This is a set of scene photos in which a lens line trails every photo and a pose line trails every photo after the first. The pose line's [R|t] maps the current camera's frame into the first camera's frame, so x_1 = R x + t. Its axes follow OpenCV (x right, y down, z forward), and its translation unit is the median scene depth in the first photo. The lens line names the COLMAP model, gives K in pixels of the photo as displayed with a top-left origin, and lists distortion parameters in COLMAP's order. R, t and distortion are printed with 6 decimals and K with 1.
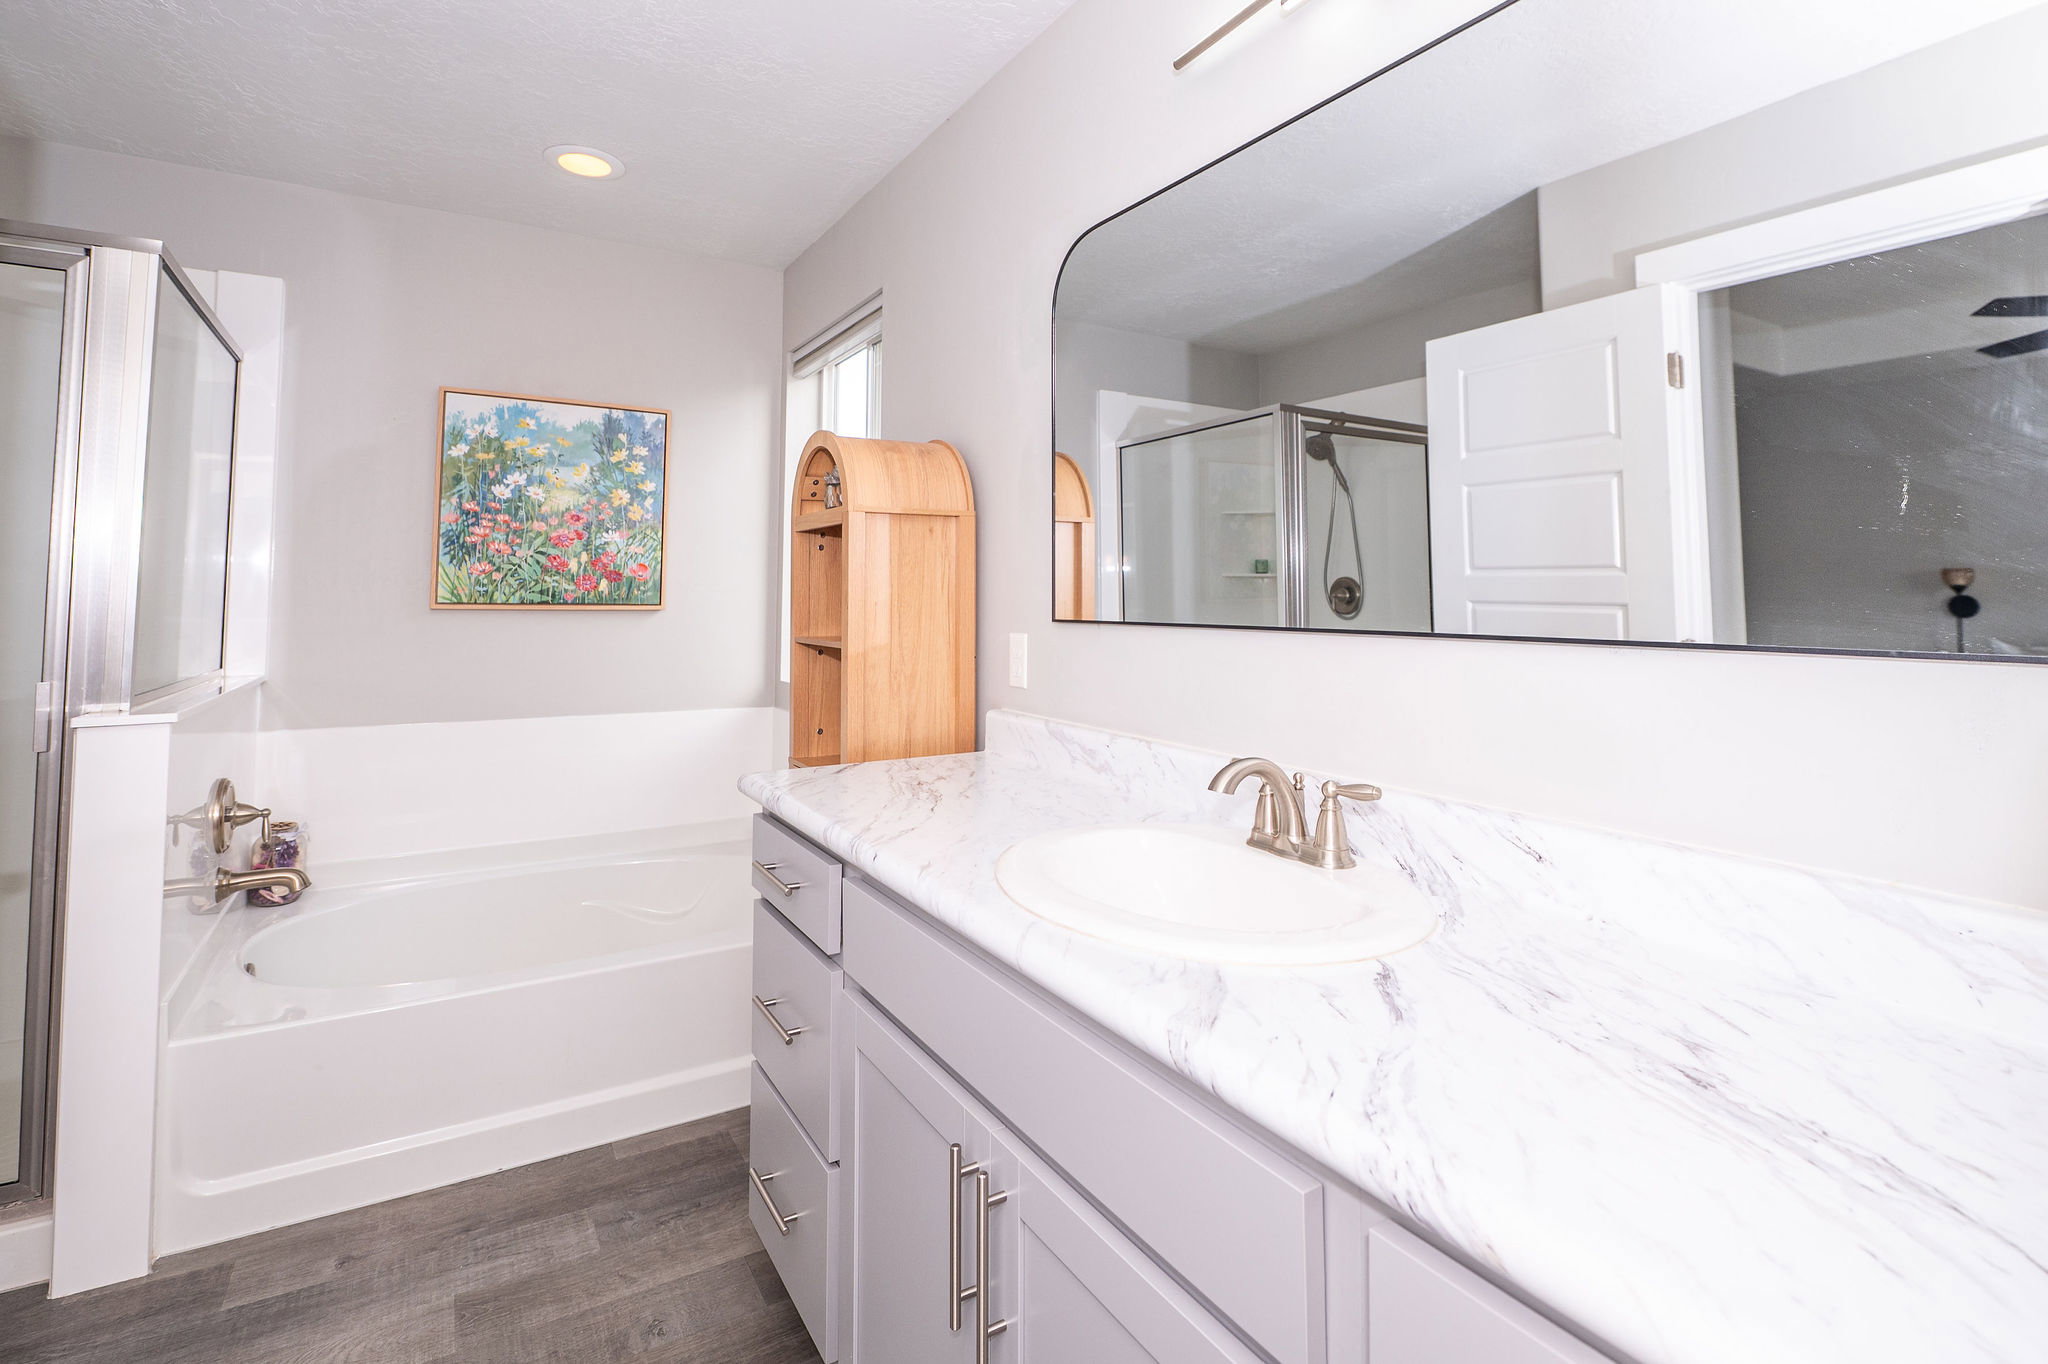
lens RADIAL K [[894.6, 0, 964.5], [0, 894.6, 555.6], [0, 0, 1]] dist [-0.010484, -0.002614]
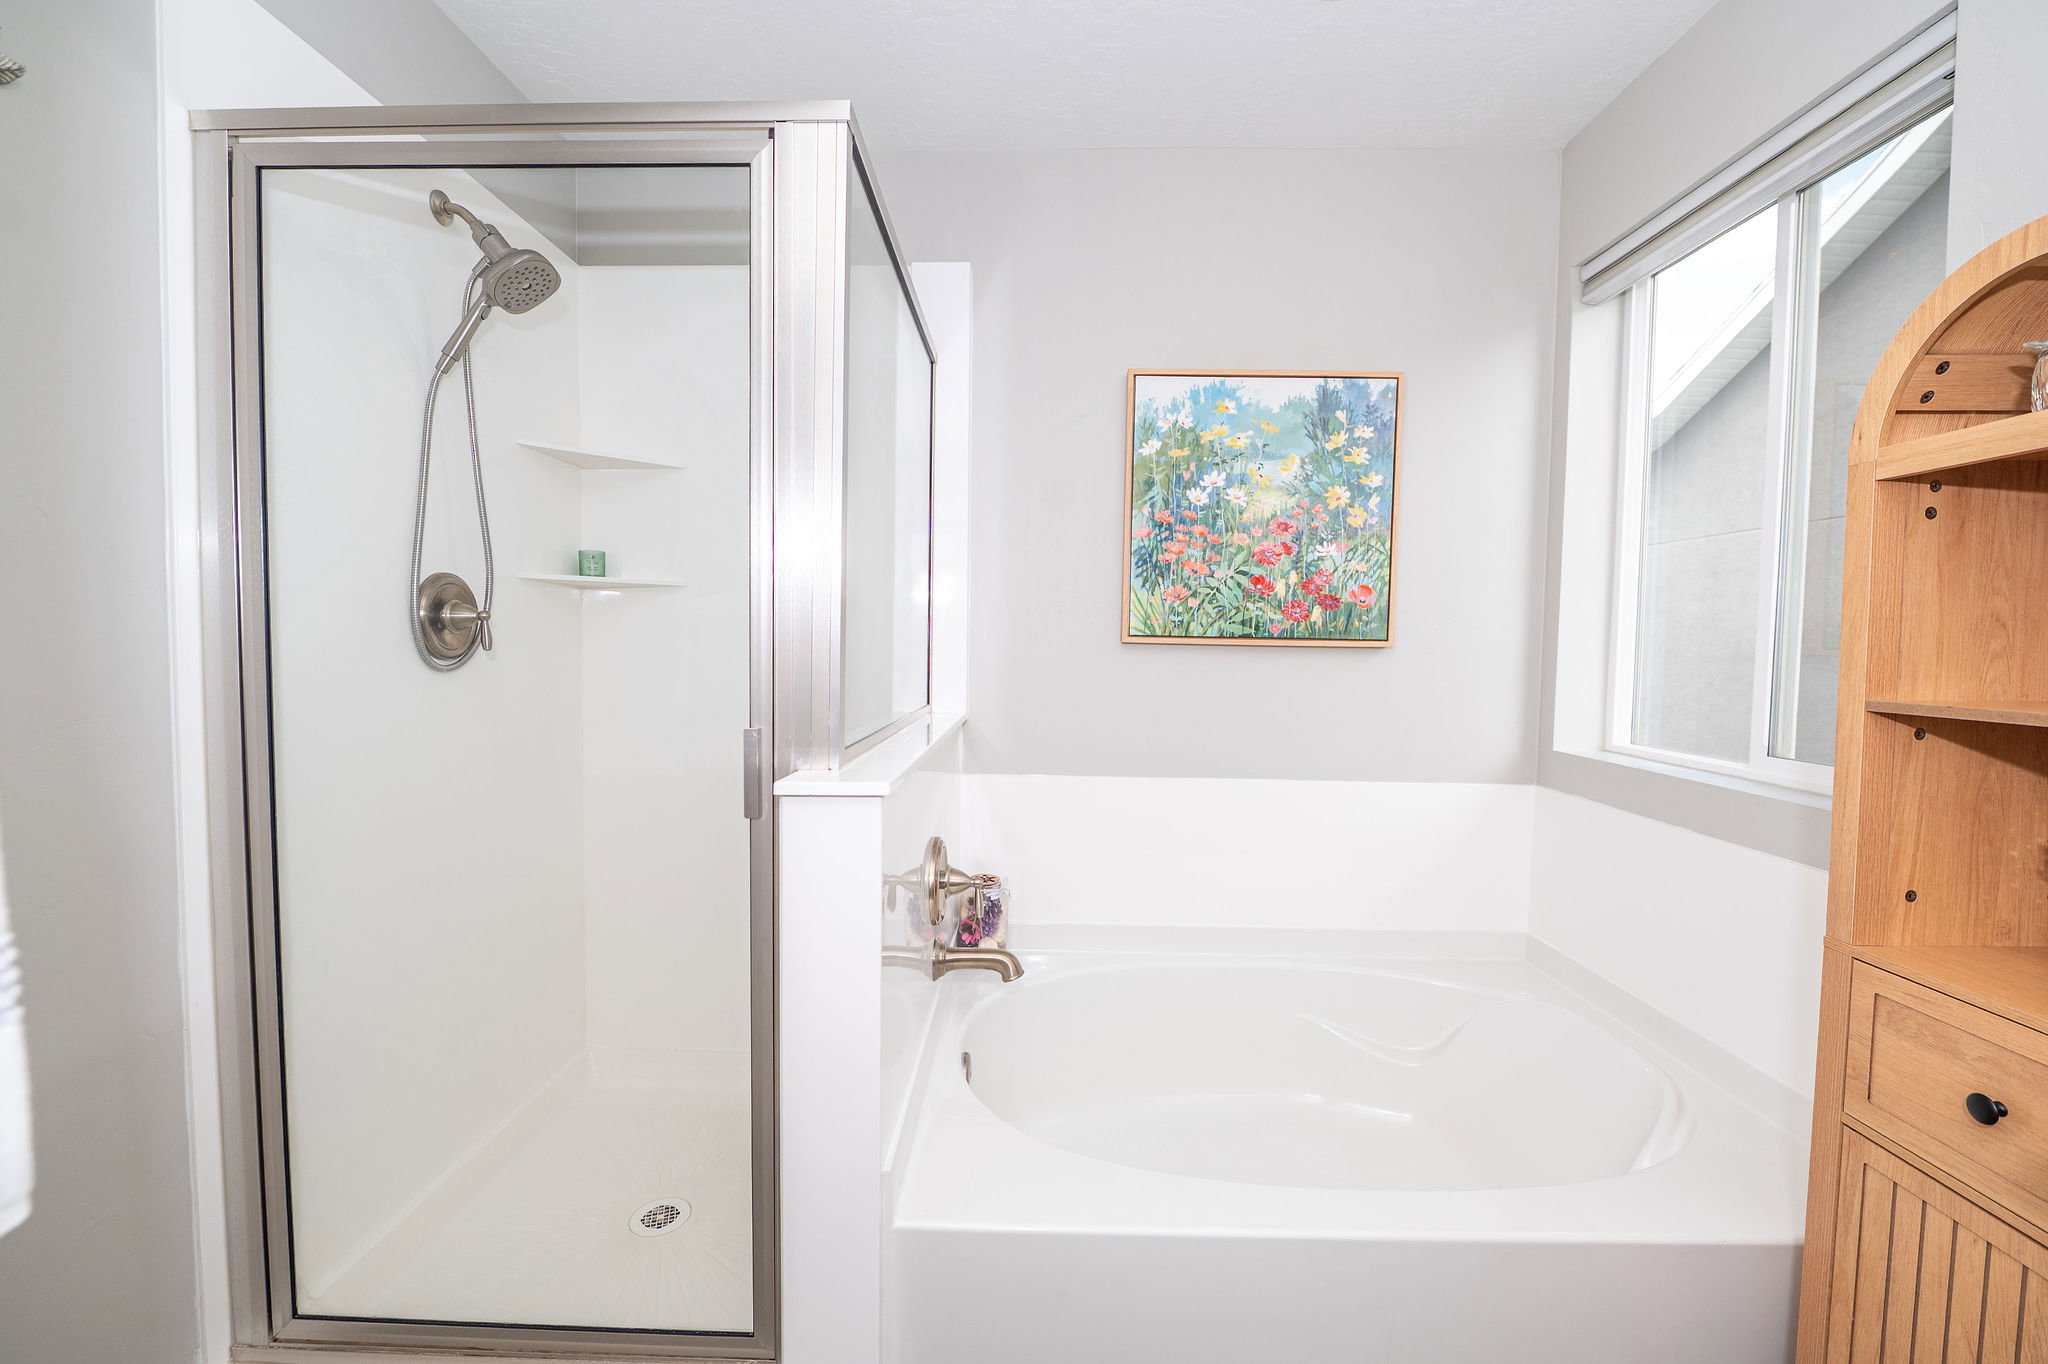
lens RADIAL K [[807.9, 0, 1026.8], [0, 807.9, 681.3], [0, 0, 1]] dist [-0.009931, -0.000700]
pose [[0.845927, 0.032083, -0.532333, -0.255240], [0.018705, 0.995790, 0.089740, 0.024948], [0.532970, -0.085871, 0.841765, 0.292214]]
